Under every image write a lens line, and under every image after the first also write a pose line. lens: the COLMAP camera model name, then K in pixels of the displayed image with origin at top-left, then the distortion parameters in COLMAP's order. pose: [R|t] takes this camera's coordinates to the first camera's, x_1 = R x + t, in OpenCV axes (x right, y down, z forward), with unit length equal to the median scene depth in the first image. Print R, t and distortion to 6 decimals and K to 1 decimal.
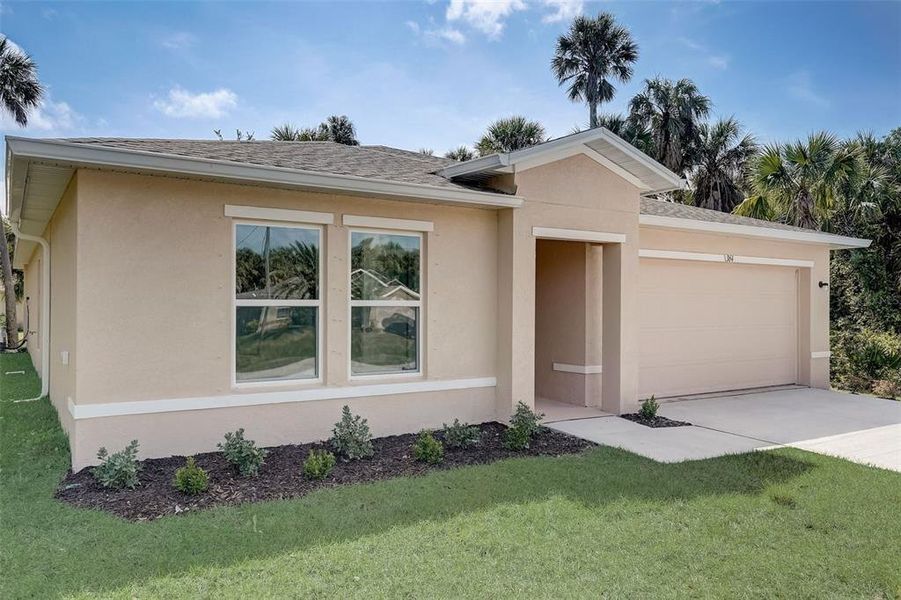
lens RADIAL K [[675.7, 0, 450.5], [0, 675.7, 300.0], [0, 0, 1]] dist [0.013094, -0.001957]
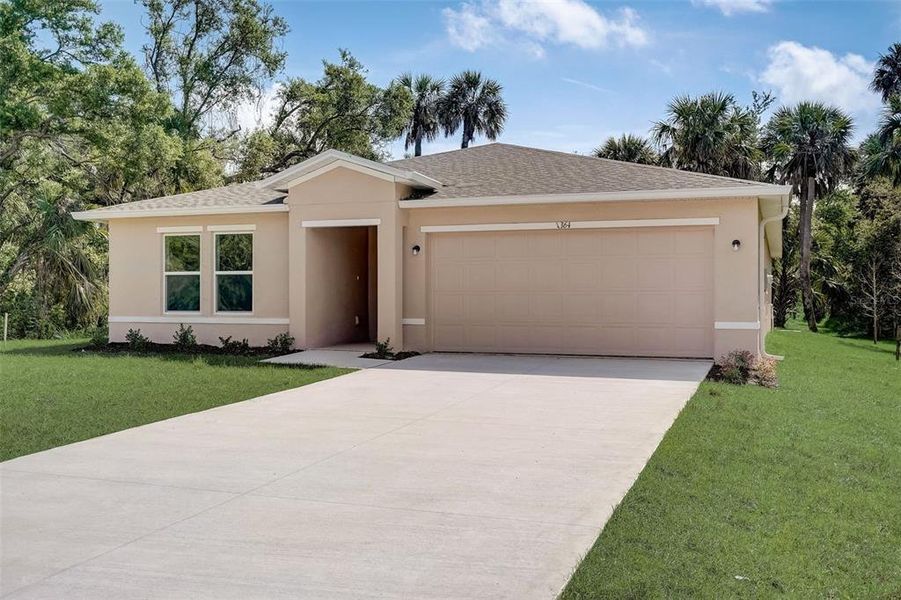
lens RADIAL K [[907.6, 0, 441.7], [0, 907.6, 315.4], [0, 0, 1]] dist [0.015753, -0.021702]
pose [[0.580946, 0.008248, -0.813900, 2.019056], [0.002546, 0.999925, 0.011951, 0.083819], [0.813938, -0.009015, 0.580882, 0.052238]]
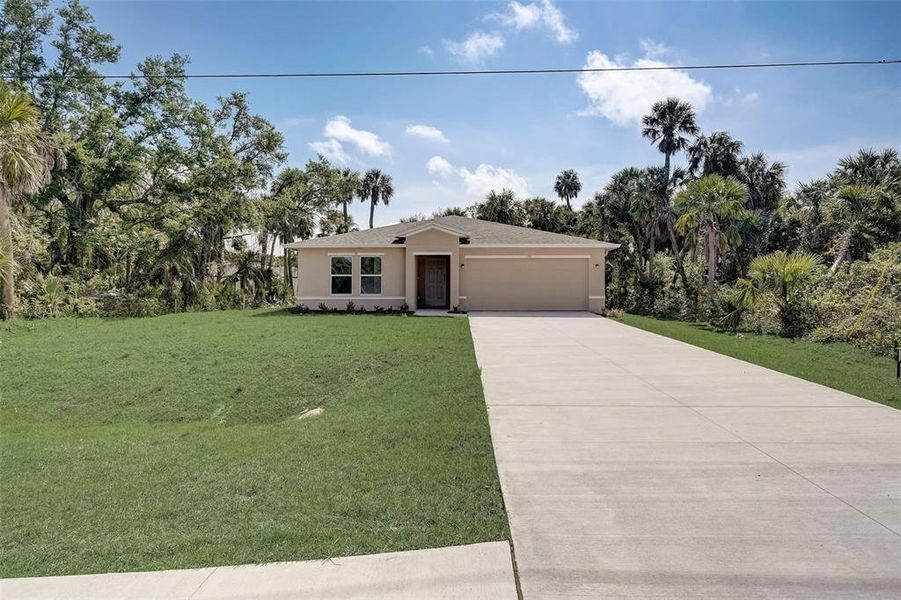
lens RADIAL K [[531.1, 0, 461.3], [0, 531.1, 279.8], [0, 0, 1]] dist [0.007878, -0.000639]
pose [[0.834710, -0.018894, -0.550365, 1.807116], [0.008380, 0.999731, -0.021610, 0.090398], [0.550626, 0.013426, 0.834644, -1.097540]]
